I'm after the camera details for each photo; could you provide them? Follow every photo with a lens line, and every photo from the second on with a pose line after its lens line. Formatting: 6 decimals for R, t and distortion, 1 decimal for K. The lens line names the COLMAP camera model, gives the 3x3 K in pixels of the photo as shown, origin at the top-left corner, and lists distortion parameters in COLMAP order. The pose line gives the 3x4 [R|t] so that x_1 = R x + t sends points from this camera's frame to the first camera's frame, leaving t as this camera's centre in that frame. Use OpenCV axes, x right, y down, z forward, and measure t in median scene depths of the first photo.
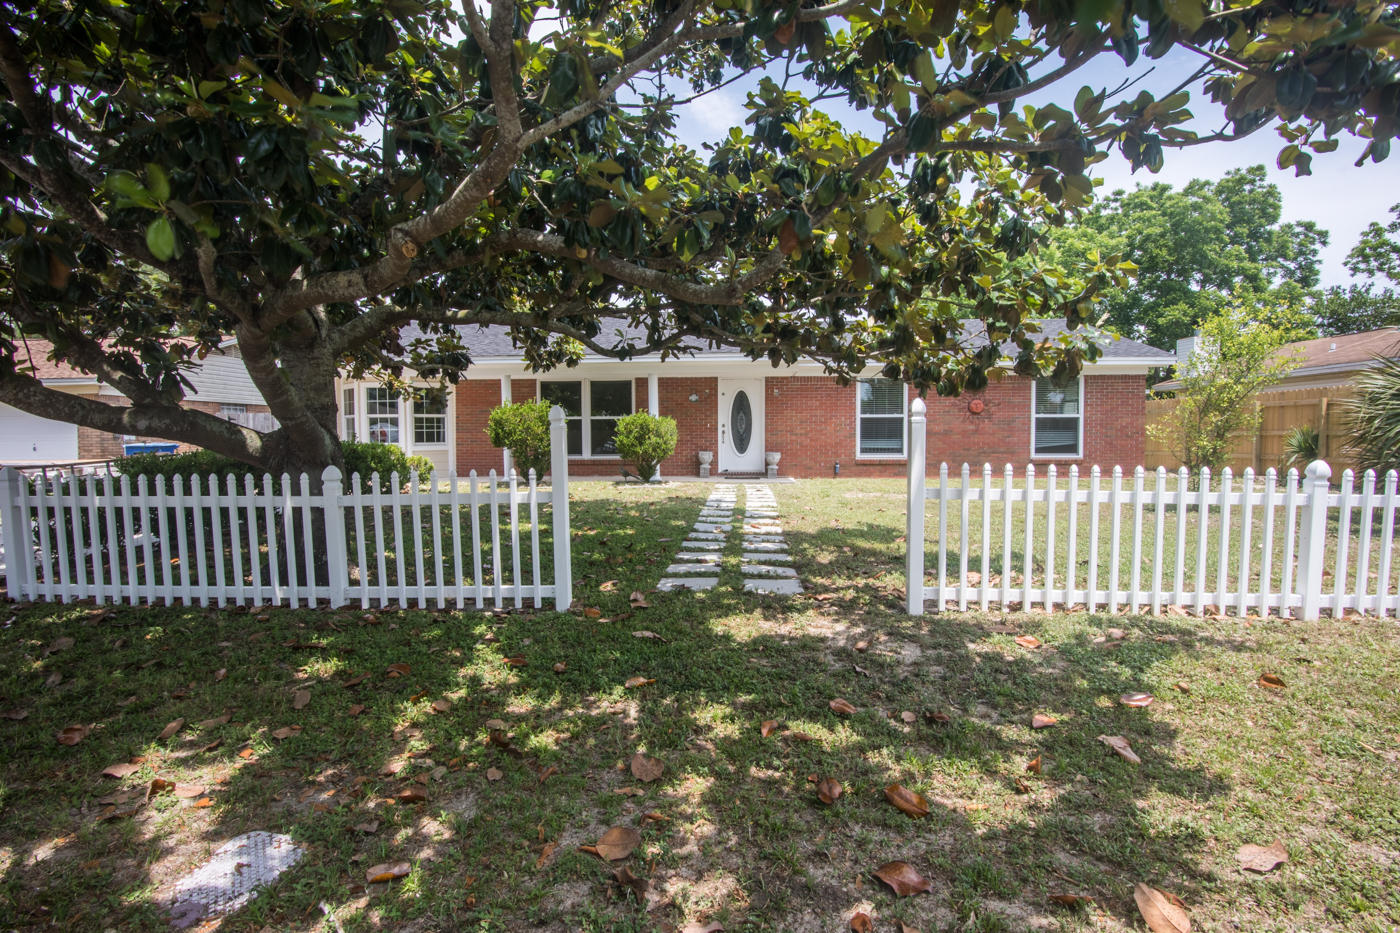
lens RADIAL K [[605.2, 0, 700.0], [0, 605.2, 466.5], [0, 0, 1]] dist [-0.019896, -0.000054]
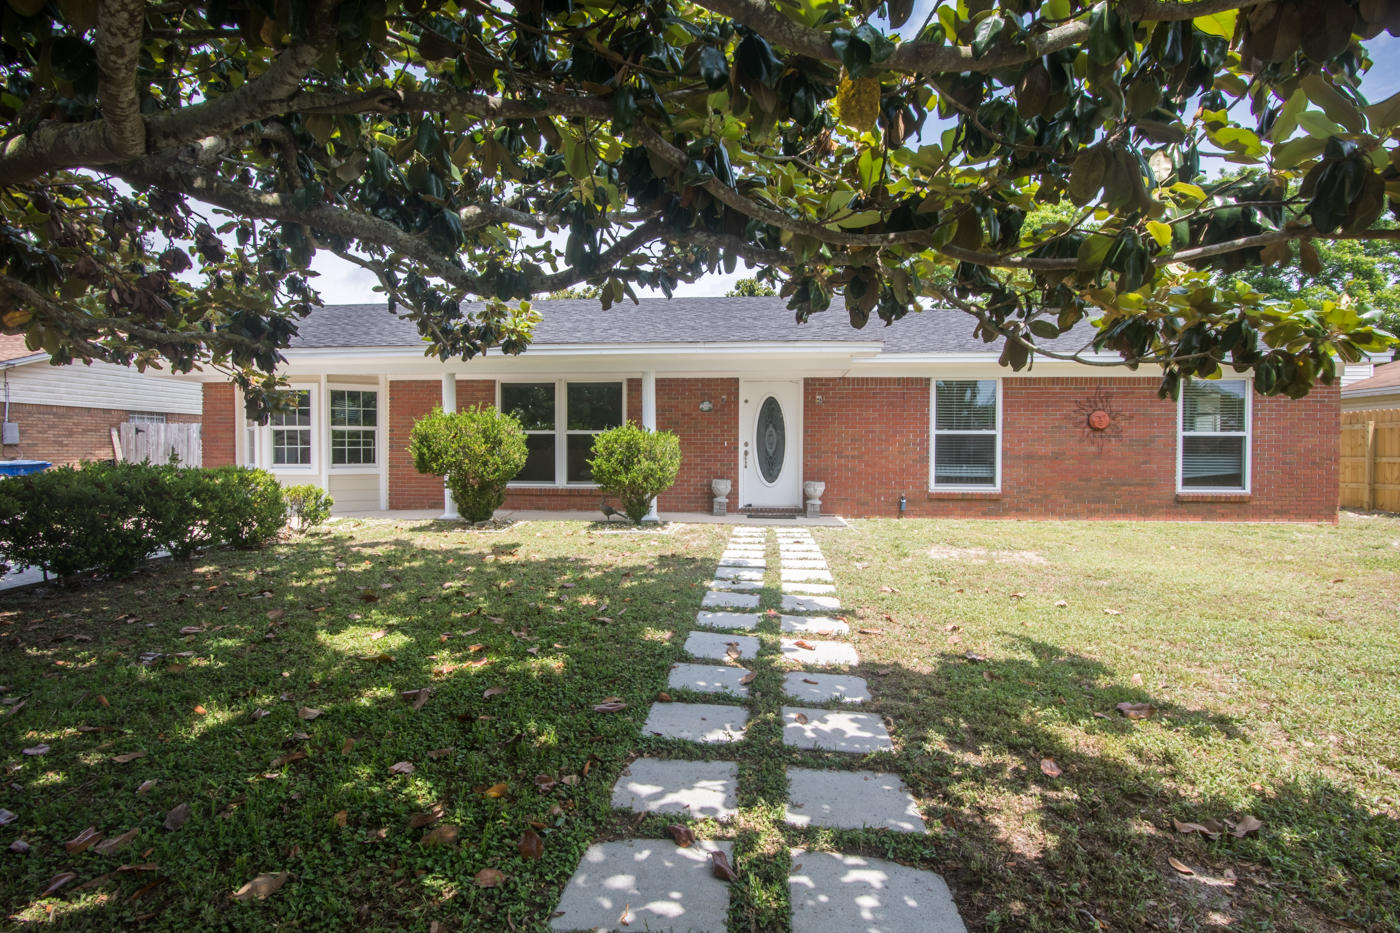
lens RADIAL K [[683.3, 0, 698.1], [0, 683.3, 464.5], [0, 0, 1]] dist [-0.021128, -0.000571]
pose [[0.999437, 0.008191, -0.032549, 0.008104], [-0.009302, 0.999375, -0.034113, -0.014984], [0.032249, 0.034397, 0.998888, 0.182286]]
